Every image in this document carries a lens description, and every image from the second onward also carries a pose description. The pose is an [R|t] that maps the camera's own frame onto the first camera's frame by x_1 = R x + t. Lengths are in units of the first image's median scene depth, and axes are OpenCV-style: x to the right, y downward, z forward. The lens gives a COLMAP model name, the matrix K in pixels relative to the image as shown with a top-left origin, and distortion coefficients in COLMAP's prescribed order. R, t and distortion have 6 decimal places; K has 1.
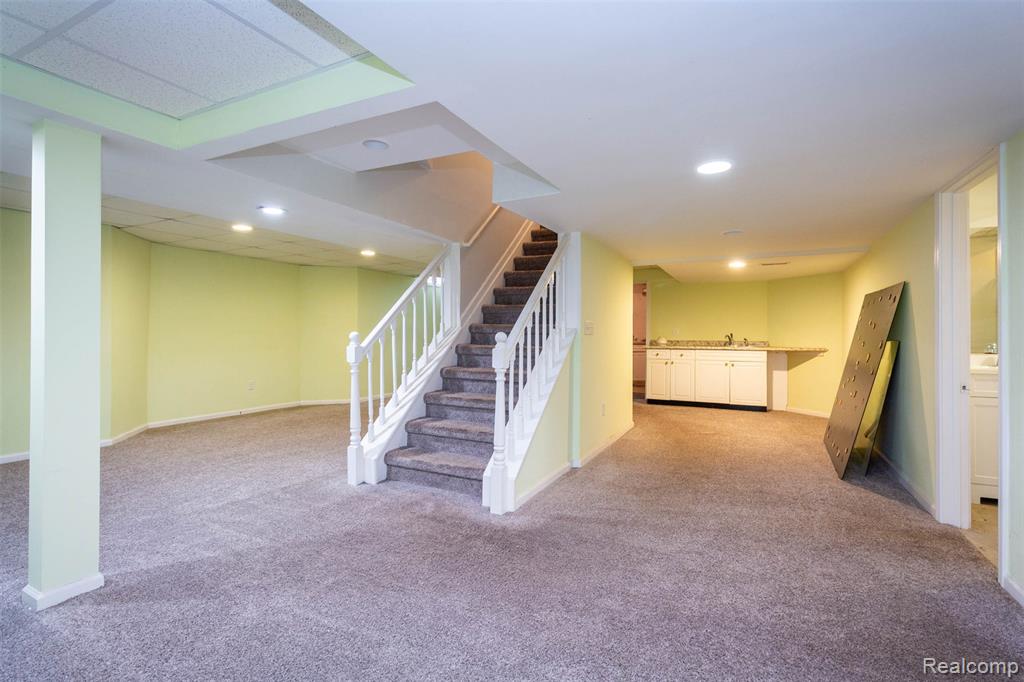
lens RADIAL K [[474.9, 0, 512.9], [0, 474.9, 335.2], [0, 0, 1]] dist [-0.000958, 0.000115]
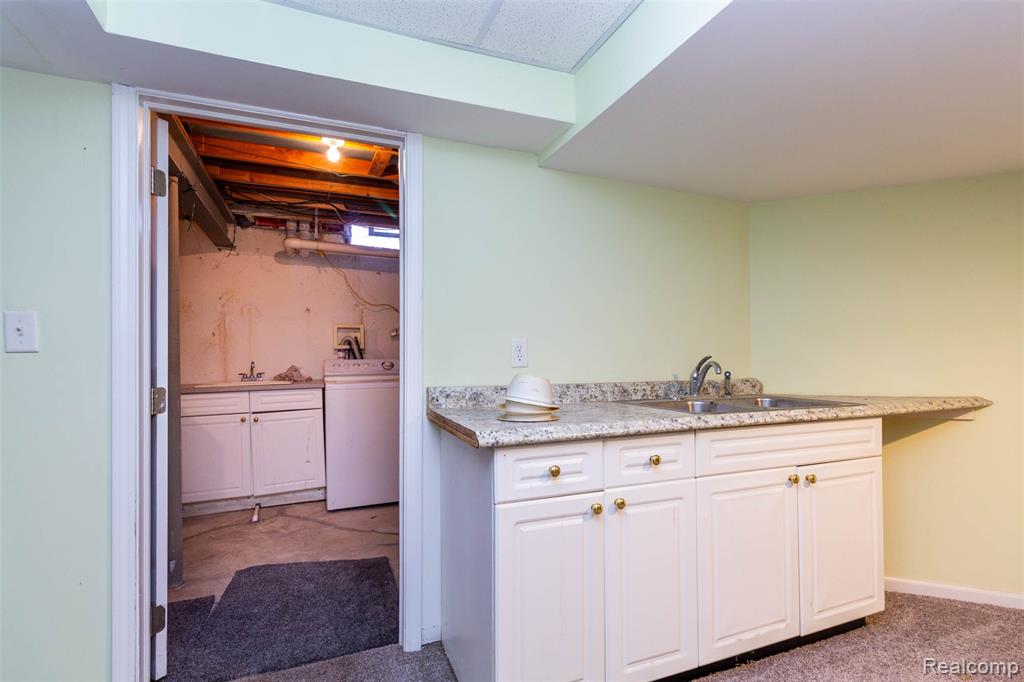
lens RADIAL K [[474.9, 0, 510.1], [0, 474.9, 345.5], [0, 0, 1]] dist [-0.000958, 0.000115]
pose [[0.652233, 0.001629, 0.758017, 0.156314], [0.011249, 0.999867, -0.011828, -0.009861], [-0.757935, 0.016242, 0.652128, 0.950937]]
